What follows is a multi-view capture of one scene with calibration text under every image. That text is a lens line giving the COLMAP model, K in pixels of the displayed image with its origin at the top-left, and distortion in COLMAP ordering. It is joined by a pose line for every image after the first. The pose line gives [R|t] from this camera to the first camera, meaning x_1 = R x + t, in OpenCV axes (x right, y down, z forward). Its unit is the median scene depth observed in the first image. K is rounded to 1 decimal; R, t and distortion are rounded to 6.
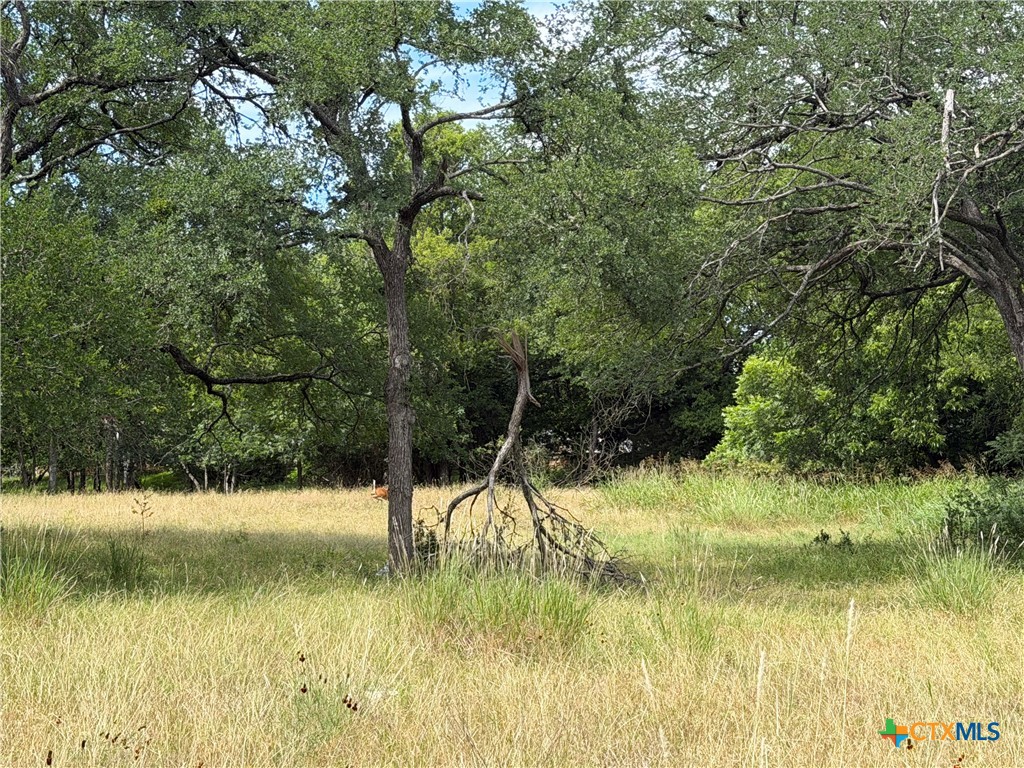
lens RADIAL K [[1980.0, 0, 534.2], [0, 1980.0, 383.7], [0, 0, 1]] dist [0.129472, 0.126170]
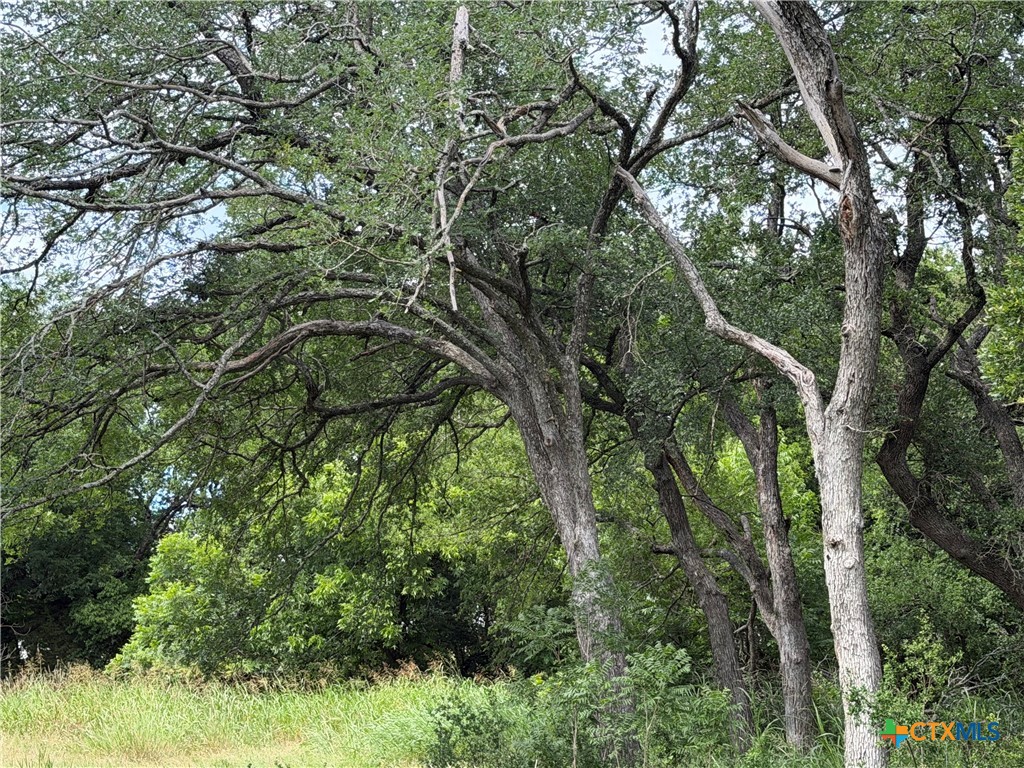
lens RADIAL K [[1991.0, 0, 511.2], [0, 1991.0, 407.3], [0, 0, 1]] dist [0.038883, 0.165596]
pose [[0.964423, 0.018544, 0.263714, 0.054557], [0.005087, 0.996050, -0.088643, 0.015018], [-0.264316, 0.086831, 0.960519, 0.343912]]
